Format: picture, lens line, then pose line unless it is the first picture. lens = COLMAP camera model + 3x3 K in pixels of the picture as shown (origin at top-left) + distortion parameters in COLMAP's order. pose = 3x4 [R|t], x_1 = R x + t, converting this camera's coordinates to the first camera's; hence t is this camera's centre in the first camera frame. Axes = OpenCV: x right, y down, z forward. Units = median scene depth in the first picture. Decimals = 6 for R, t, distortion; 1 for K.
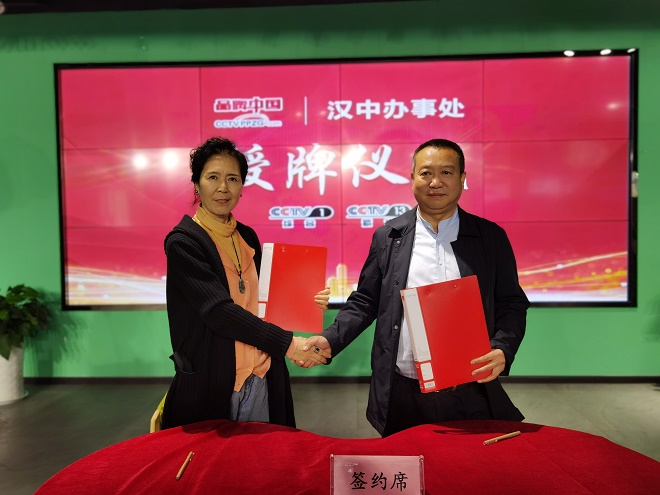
lens RADIAL K [[515.0, 0, 318.0], [0, 515.0, 243.0], [0, 0, 1]] dist [0.029054, 0.036557]
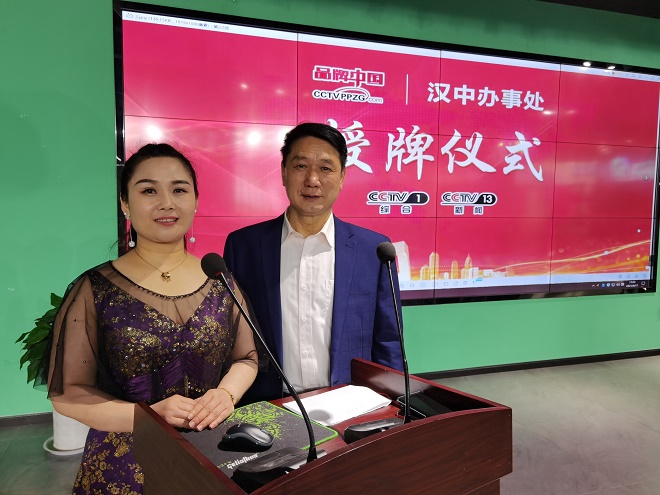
lens RADIAL K [[515.0, 0, 331.7], [0, 515.0, 250.5], [0, 0, 1]] dist [0.029054, 0.036557]
pose [[0.932534, -0.005948, 0.361032, -0.492241], [-0.009027, 0.999168, 0.039777, 0.000304], [-0.360969, -0.040352, 0.931705, 0.161553]]
